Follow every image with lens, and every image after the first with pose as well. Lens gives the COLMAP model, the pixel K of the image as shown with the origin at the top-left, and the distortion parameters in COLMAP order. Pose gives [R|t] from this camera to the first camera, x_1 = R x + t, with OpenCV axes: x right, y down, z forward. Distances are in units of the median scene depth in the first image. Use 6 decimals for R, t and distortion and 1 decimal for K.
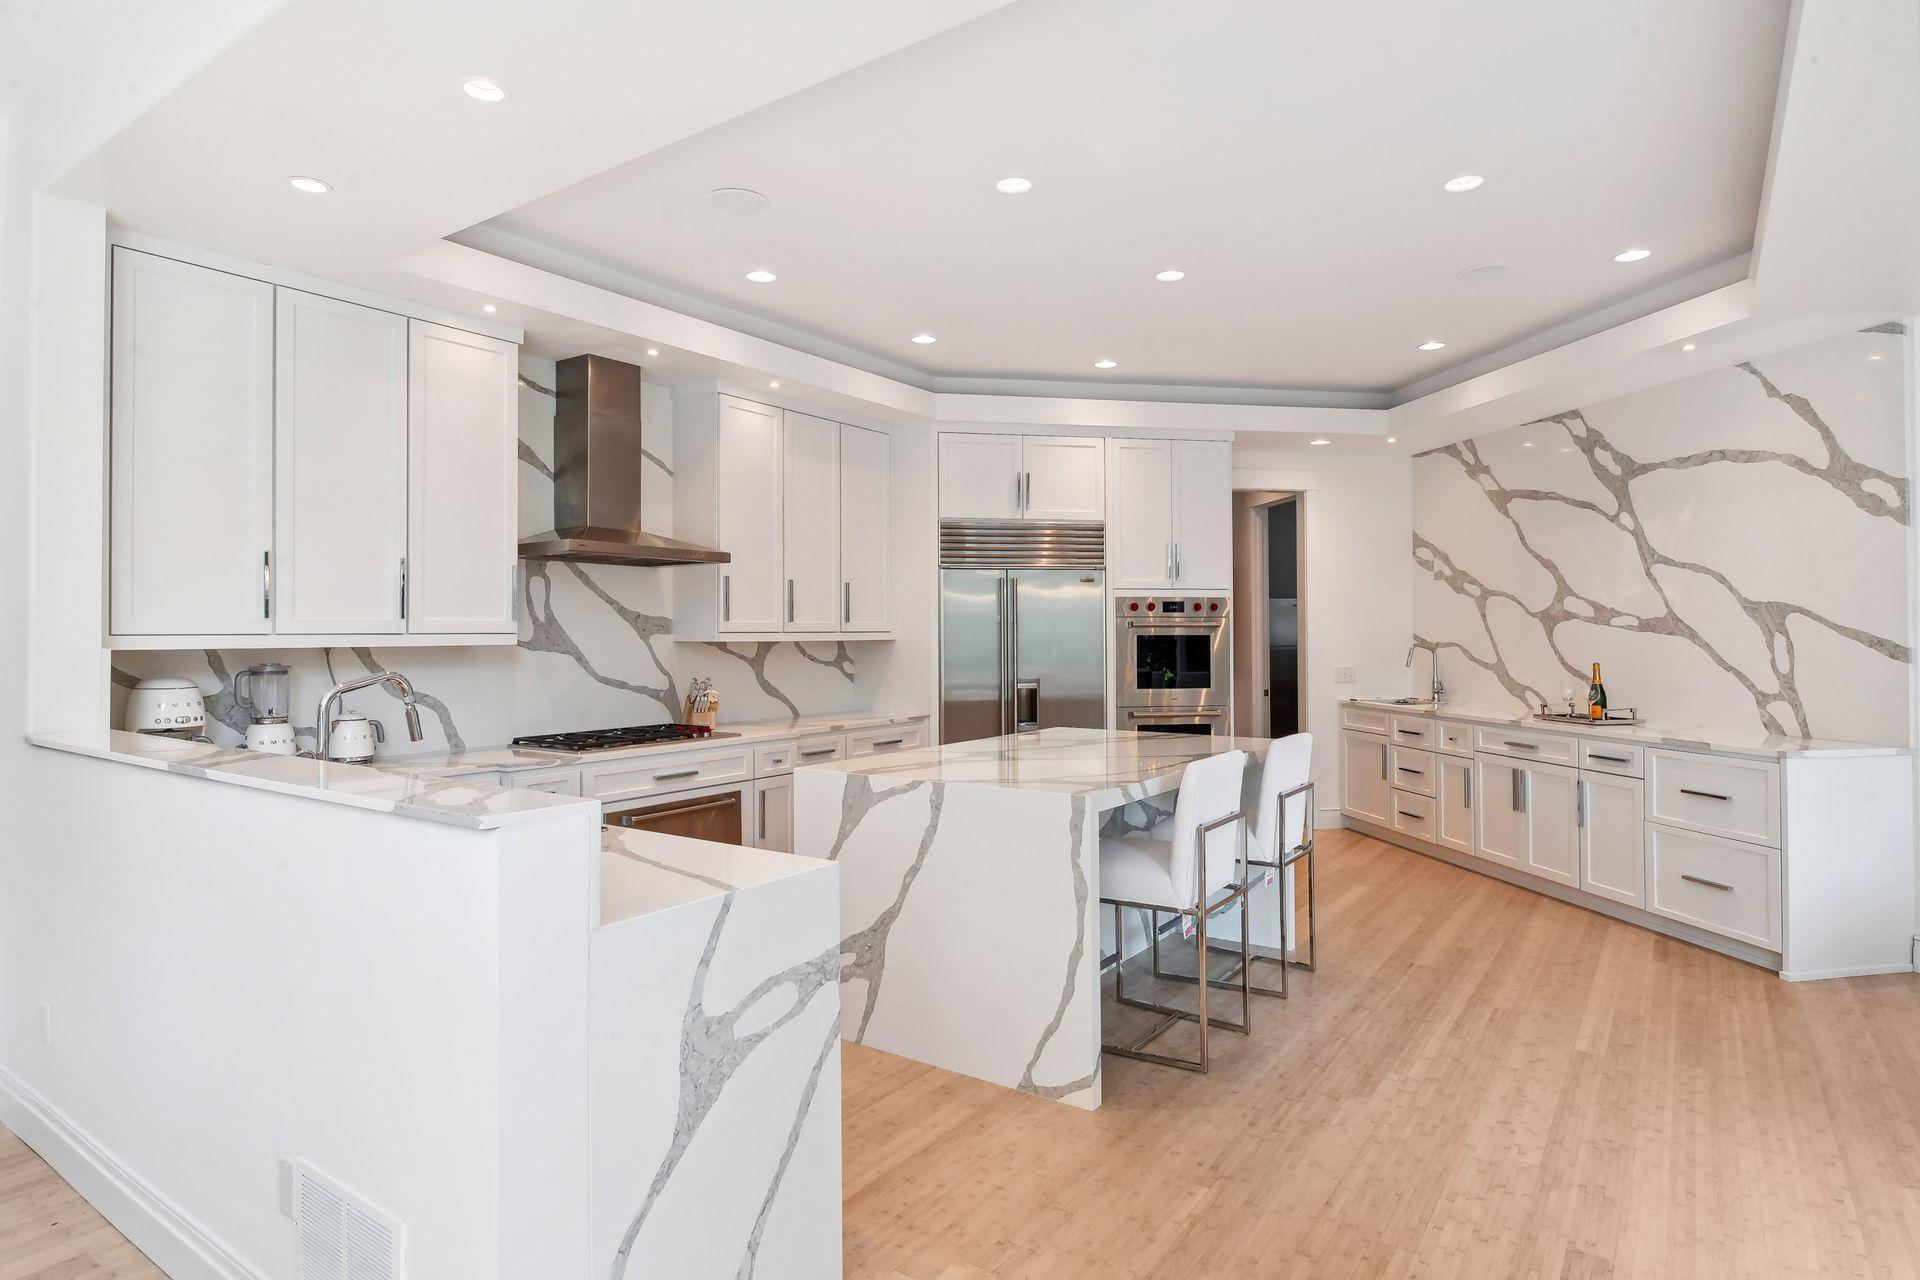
lens RADIAL K [[1047.1, 0, 961.3], [0, 1047.1, 631.0], [0, 0, 1]] dist [0.003503, -0.000425]
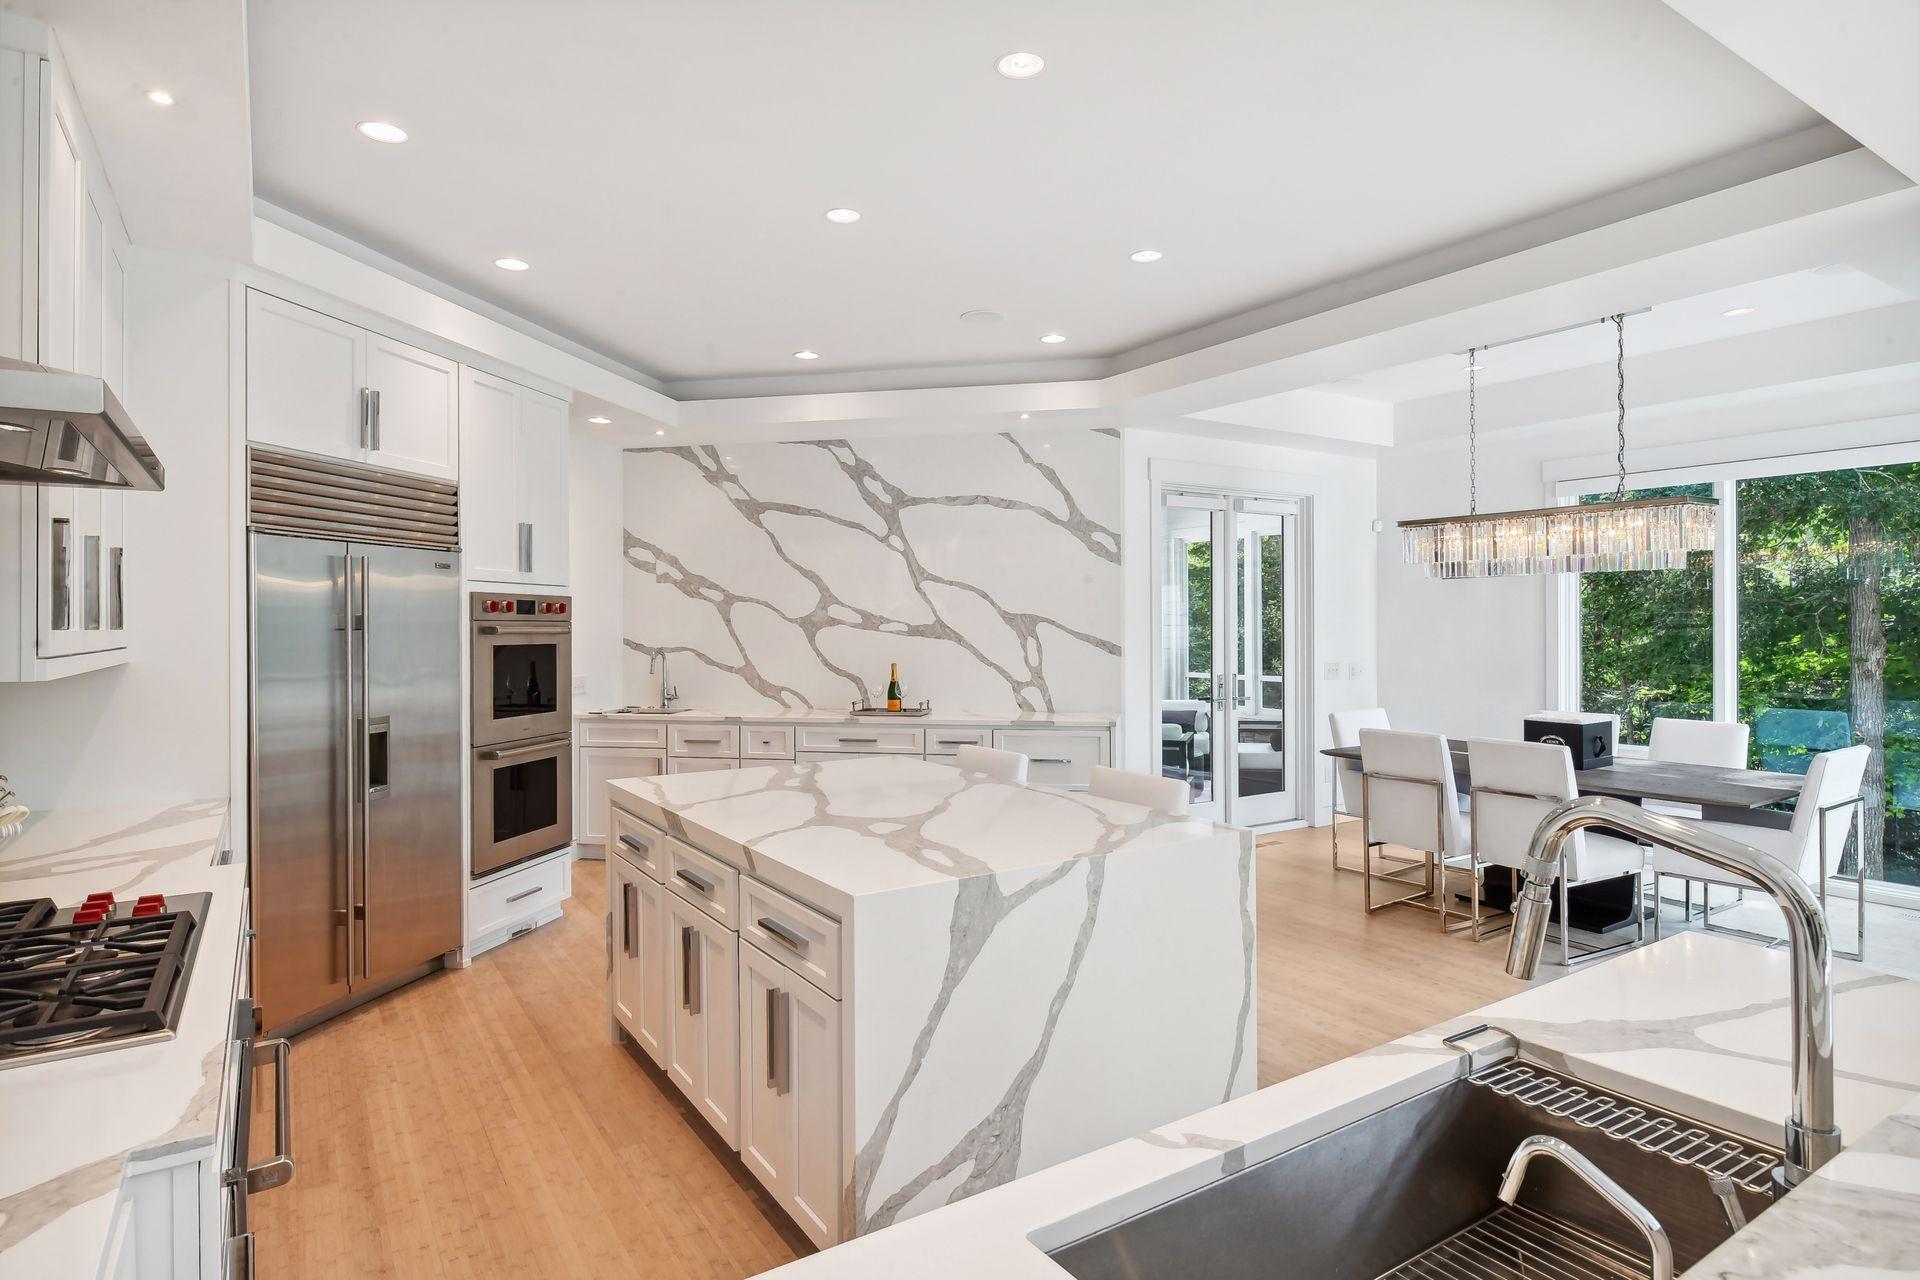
lens RADIAL K [[1047.1, 0, 966.7], [0, 1047.1, 630.9], [0, 0, 1]] dist [0.003503, -0.000425]
pose [[0.372140, -0.004080, 0.928167, -0.414311], [0.002120, 0.999991, 0.003546, -0.008813], [-0.928174, 0.000649, 0.372146, 0.460076]]
